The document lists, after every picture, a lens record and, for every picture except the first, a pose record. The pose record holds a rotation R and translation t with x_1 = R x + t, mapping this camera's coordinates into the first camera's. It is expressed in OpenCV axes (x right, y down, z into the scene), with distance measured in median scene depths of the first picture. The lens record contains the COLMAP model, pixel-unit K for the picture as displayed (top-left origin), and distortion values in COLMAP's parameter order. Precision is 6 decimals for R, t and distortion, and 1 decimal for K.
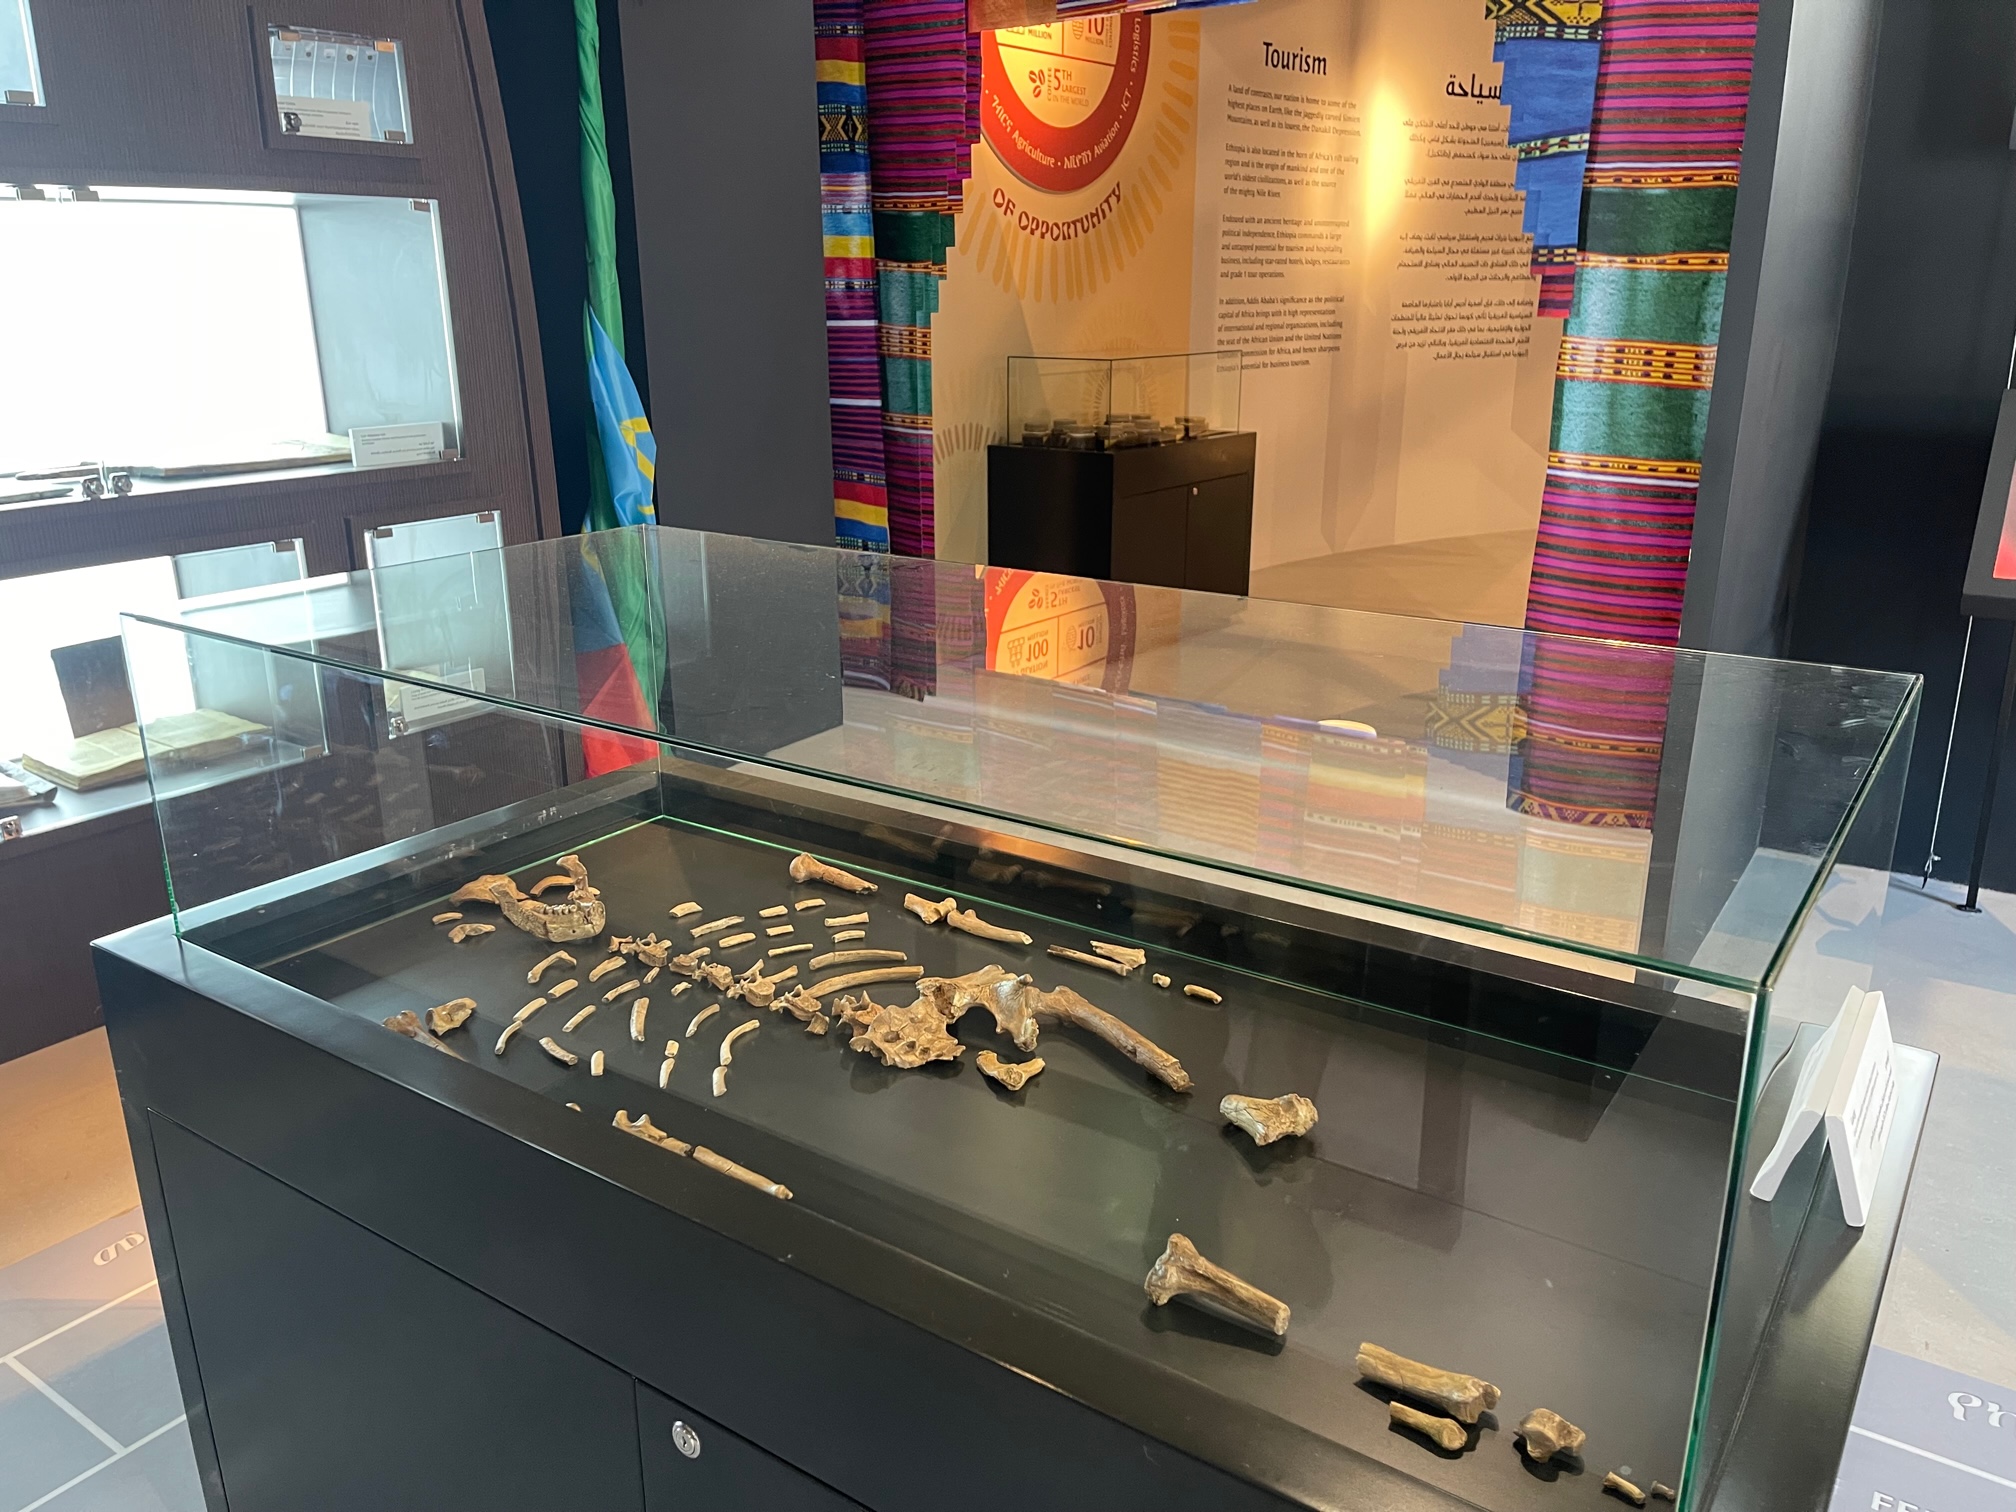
lens RADIAL K [[1537.7, 0, 1011.4], [0, 1537.7, 755.7], [0, 0, 1]] dist [0.032280, 0.001985]
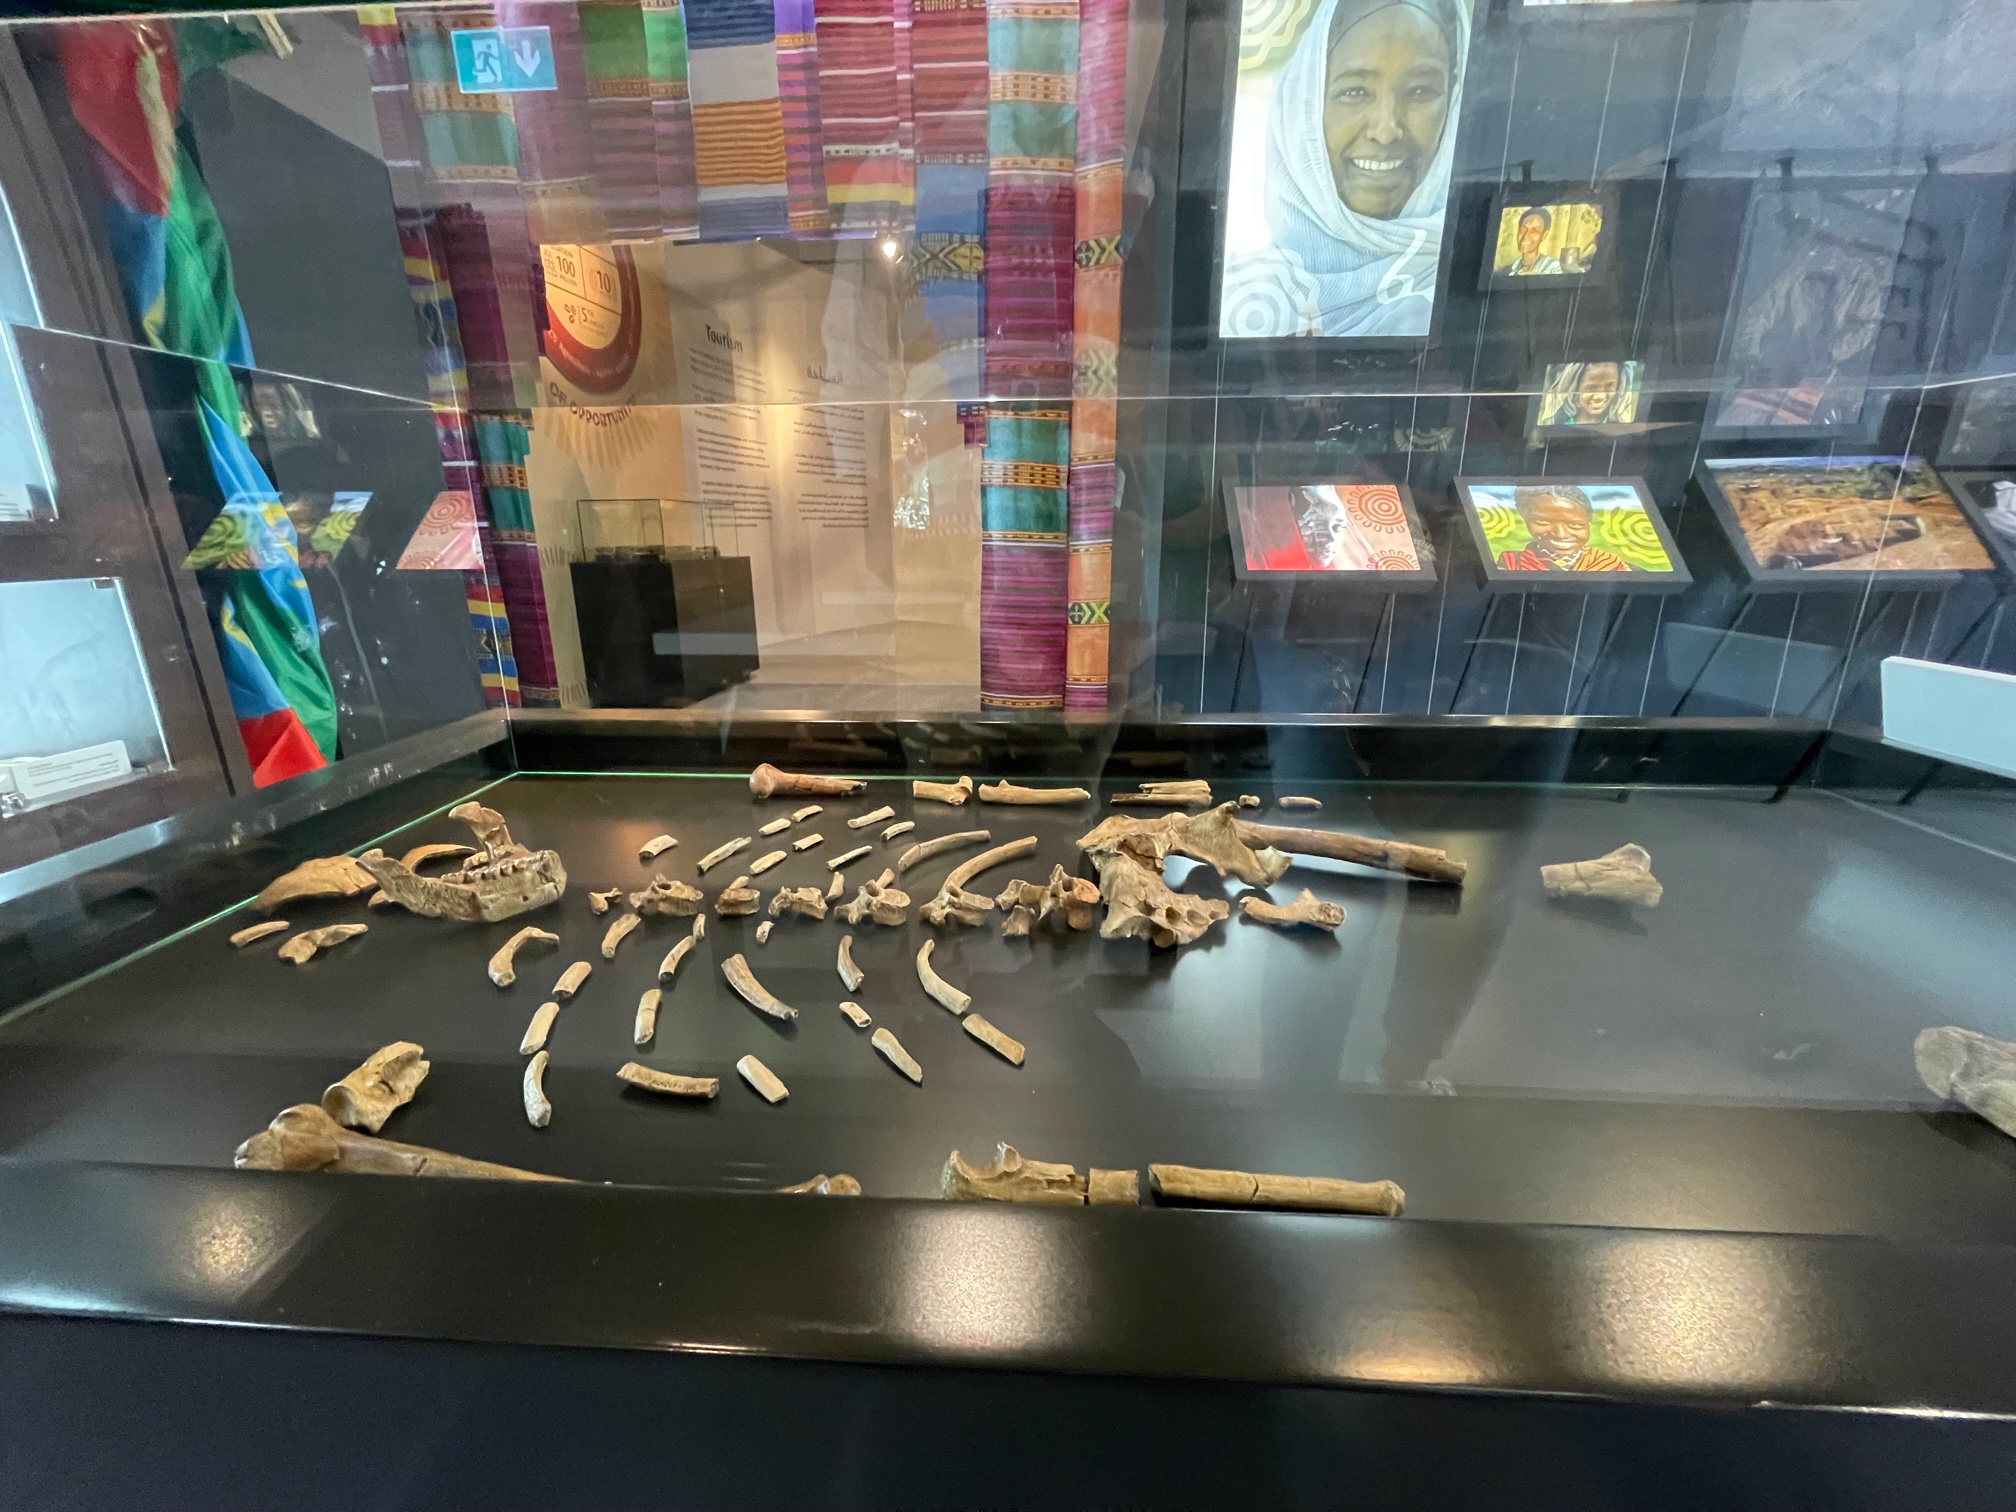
lens RADIAL K [[815.0, 0, 1005.1], [0, 815.0, 753.4], [0, 0, 1]] dist [-0.001894, -0.000069]
pose [[0.853262, -0.143564, 0.501332, -0.117388], [0.155835, 0.987626, 0.017593, 0.033386], [-0.497655, 0.063114, 0.865076, 0.251414]]
